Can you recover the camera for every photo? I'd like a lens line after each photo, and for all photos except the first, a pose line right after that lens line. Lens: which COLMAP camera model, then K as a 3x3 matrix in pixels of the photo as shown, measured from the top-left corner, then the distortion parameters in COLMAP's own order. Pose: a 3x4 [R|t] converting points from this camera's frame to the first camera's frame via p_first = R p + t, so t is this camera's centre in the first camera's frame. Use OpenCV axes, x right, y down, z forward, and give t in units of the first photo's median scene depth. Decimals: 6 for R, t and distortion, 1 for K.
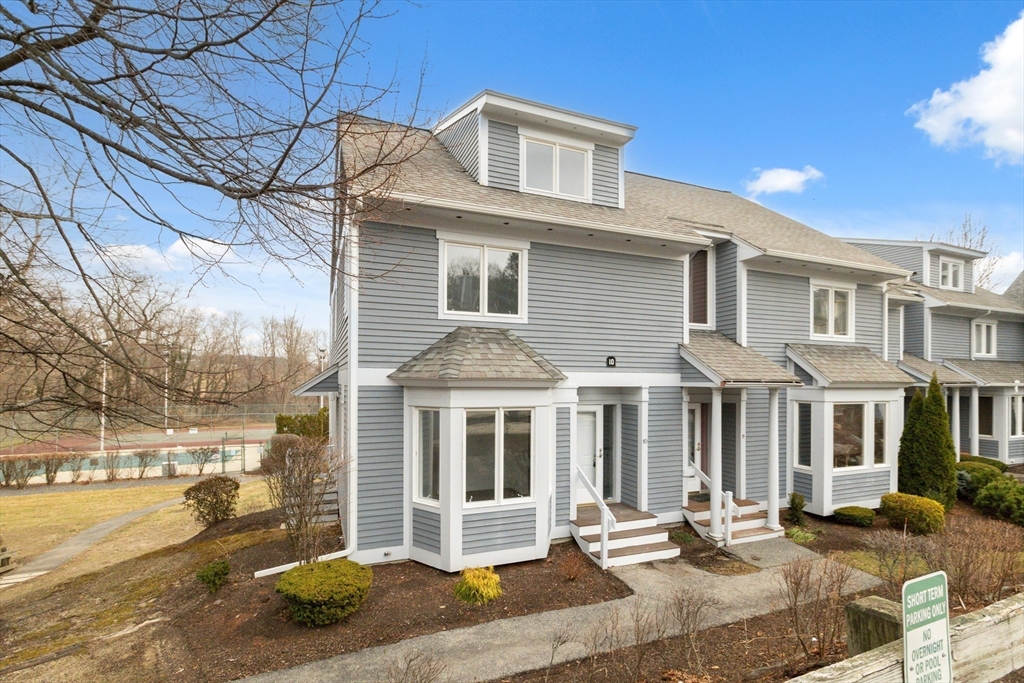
lens RADIAL K [[478.7, 0, 506.1], [0, 478.7, 372.1], [0, 0, 1]] dist [-0.010708, -0.000298]
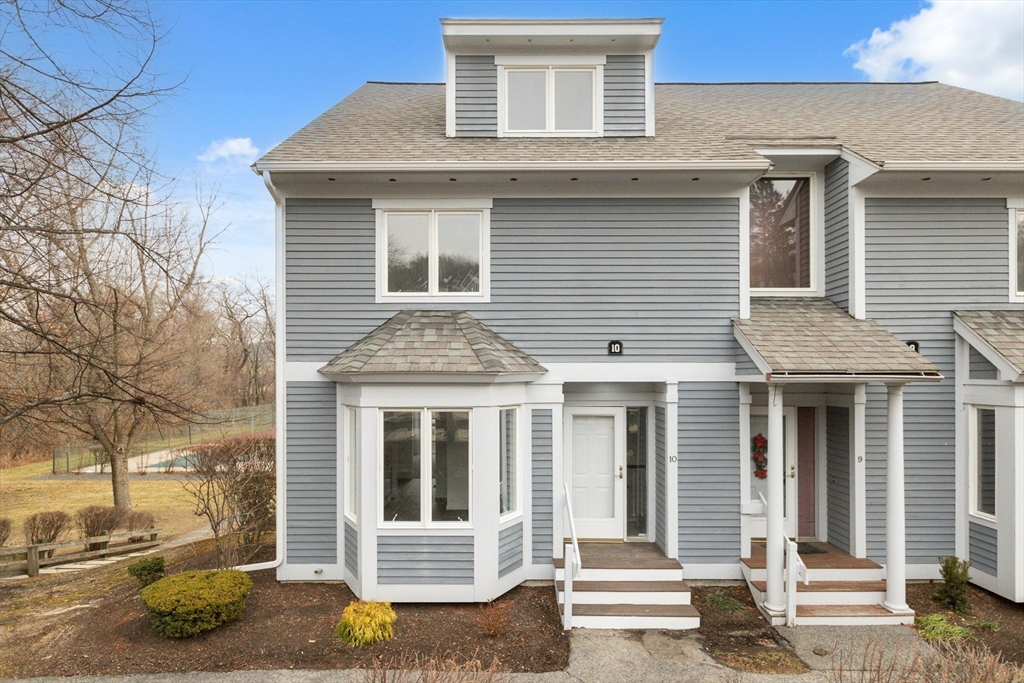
lens RADIAL K [[554.1, 0, 516.1], [0, 554.1, 367.1], [0, 0, 1]] dist [-0.008356, -0.001387]
pose [[0.925024, -0.012609, -0.379700, 0.413781], [0.013139, 0.999913, -0.001196, 0.006781], [0.379682, -0.003882, 0.925109, 0.163065]]
